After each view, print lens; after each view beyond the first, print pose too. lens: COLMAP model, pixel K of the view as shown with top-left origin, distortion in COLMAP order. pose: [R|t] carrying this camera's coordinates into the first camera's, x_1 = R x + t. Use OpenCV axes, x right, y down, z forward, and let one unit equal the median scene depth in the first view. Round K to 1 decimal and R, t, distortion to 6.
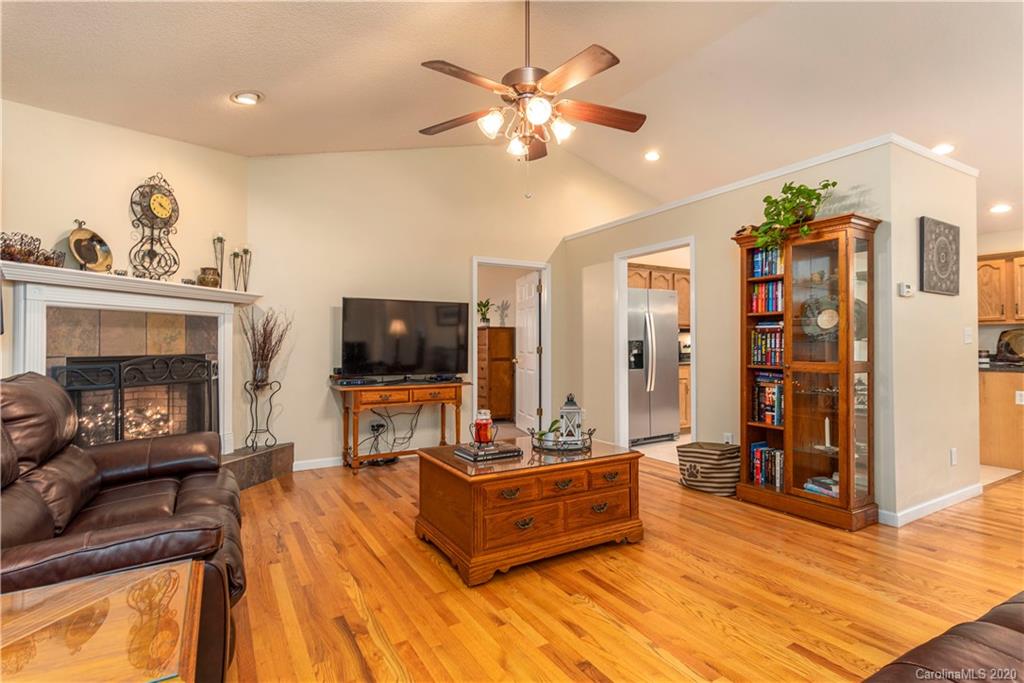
lens RADIAL K [[502.9, 0, 510.4], [0, 502.9, 342.4], [0, 0, 1]] dist [0.003250, 0.000669]
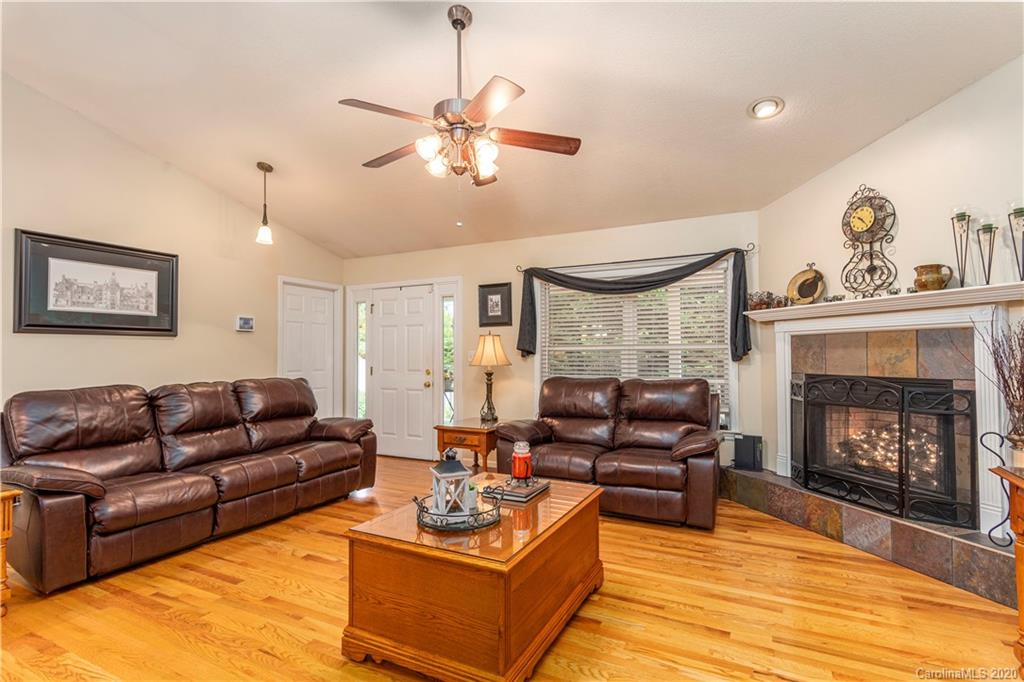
lens RADIAL K [[502.9, 0, 513.3], [0, 502.9, 343.9], [0, 0, 1]] dist [0.003250, 0.000669]
pose [[-0.840303, -0.006172, -0.542082, 0.382316], [0.007599, 0.999703, -0.023162, -0.020082], [0.542064, -0.023582, -0.840006, 1.474155]]
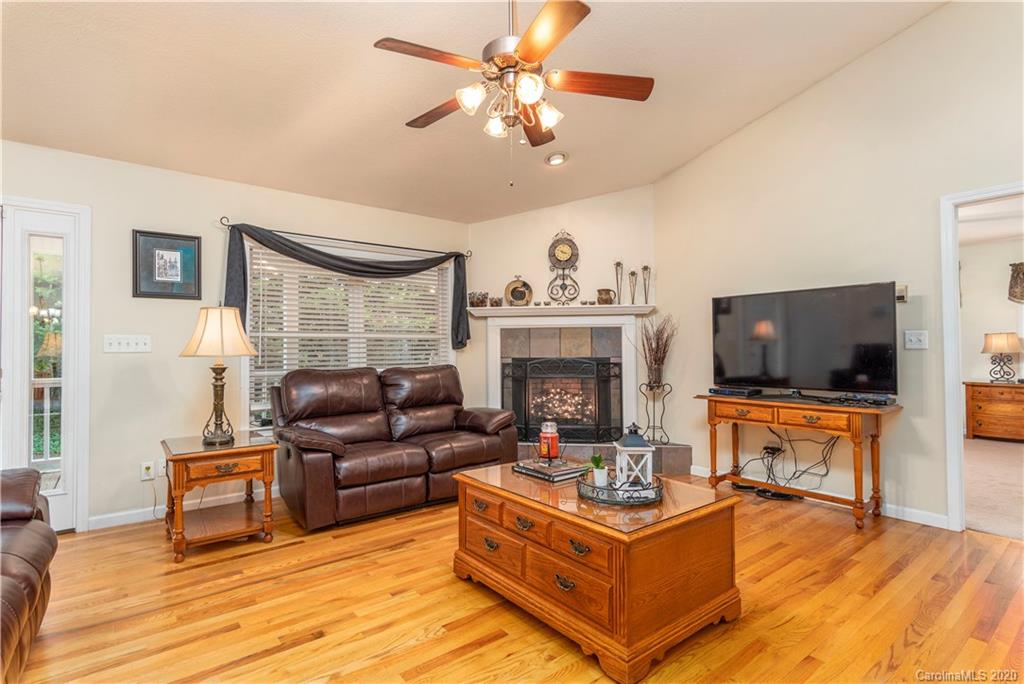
lens RADIAL K [[502.9, 0, 511.0], [0, 502.9, 344.8], [0, 0, 1]] dist [0.003250, 0.000669]
pose [[0.137237, -0.009232, -0.990495, 0.706438], [0.009555, 0.999922, -0.007996, -0.000698], [0.990492, -0.008367, 0.137315, 0.674107]]
